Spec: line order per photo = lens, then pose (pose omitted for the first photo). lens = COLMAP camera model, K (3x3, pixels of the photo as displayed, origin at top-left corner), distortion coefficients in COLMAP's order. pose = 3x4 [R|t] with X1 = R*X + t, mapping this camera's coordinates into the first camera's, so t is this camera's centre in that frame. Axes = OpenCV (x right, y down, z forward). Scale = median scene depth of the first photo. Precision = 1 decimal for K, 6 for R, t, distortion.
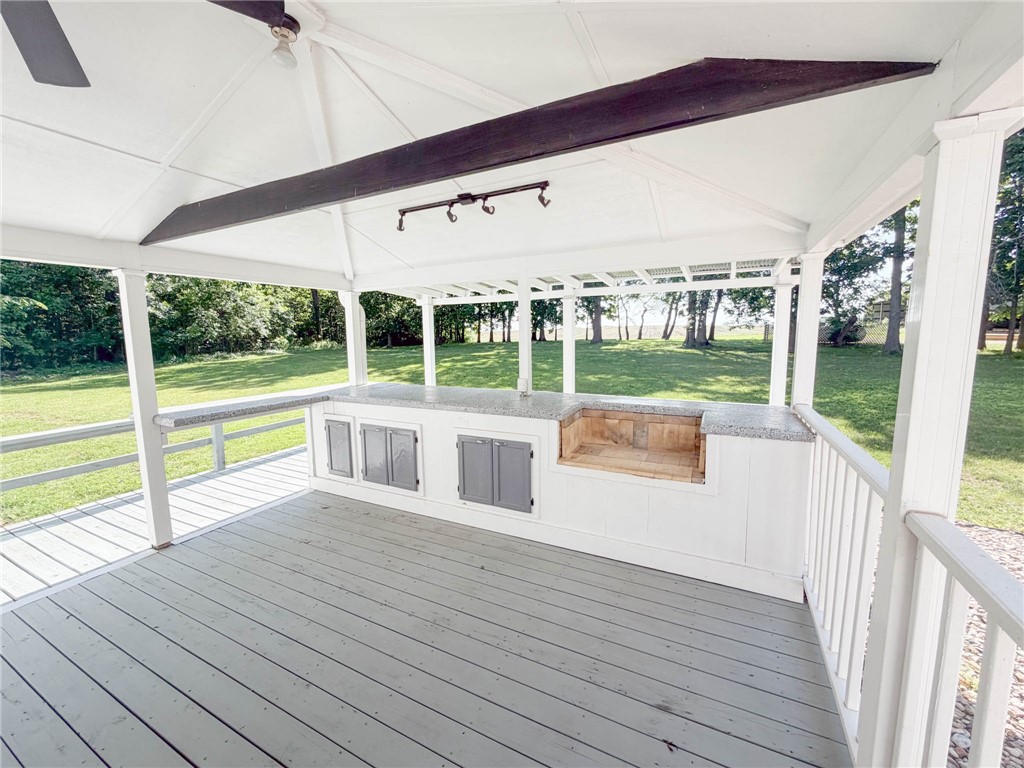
lens RADIAL K [[407.8, 0, 509.4], [0, 407.8, 383.6], [0, 0, 1]] dist [0.000196, 0.000146]
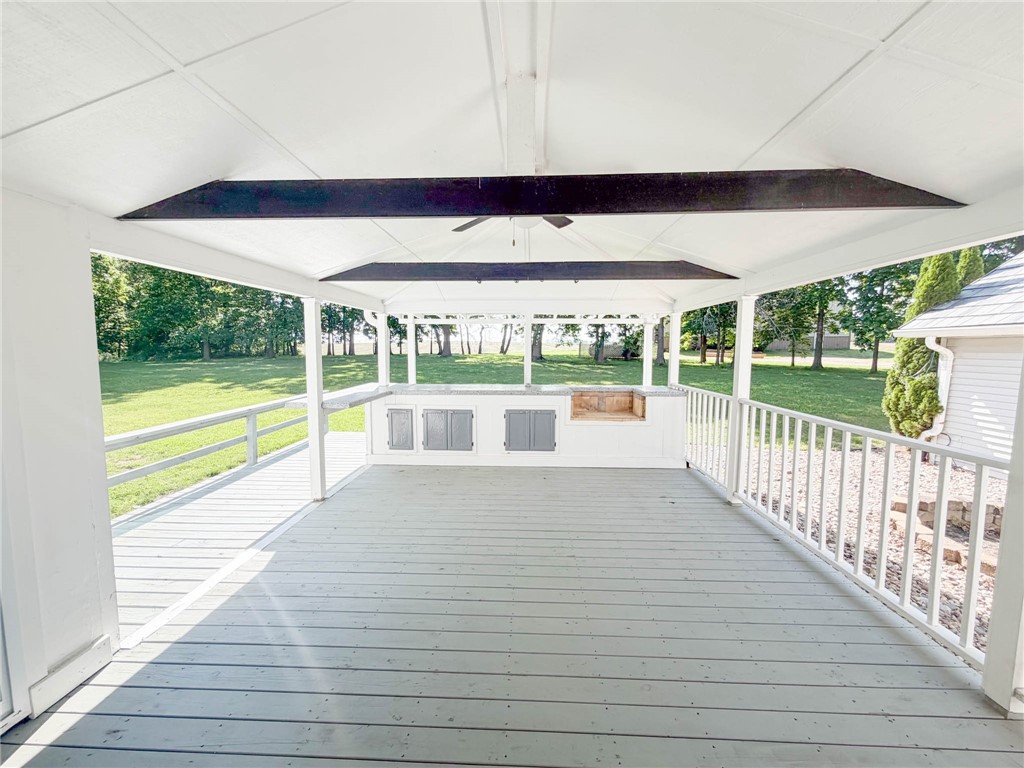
lens RADIAL K [[407.8, 0, 509.4], [0, 407.8, 383.6], [0, 0, 1]] dist [0.000196, 0.000146]
pose [[0.910471, -0.020093, 0.413084, -0.720138], [0.034604, 0.999018, -0.027675, 0.063412], [-0.412123, 0.039491, 0.910272, -0.440640]]
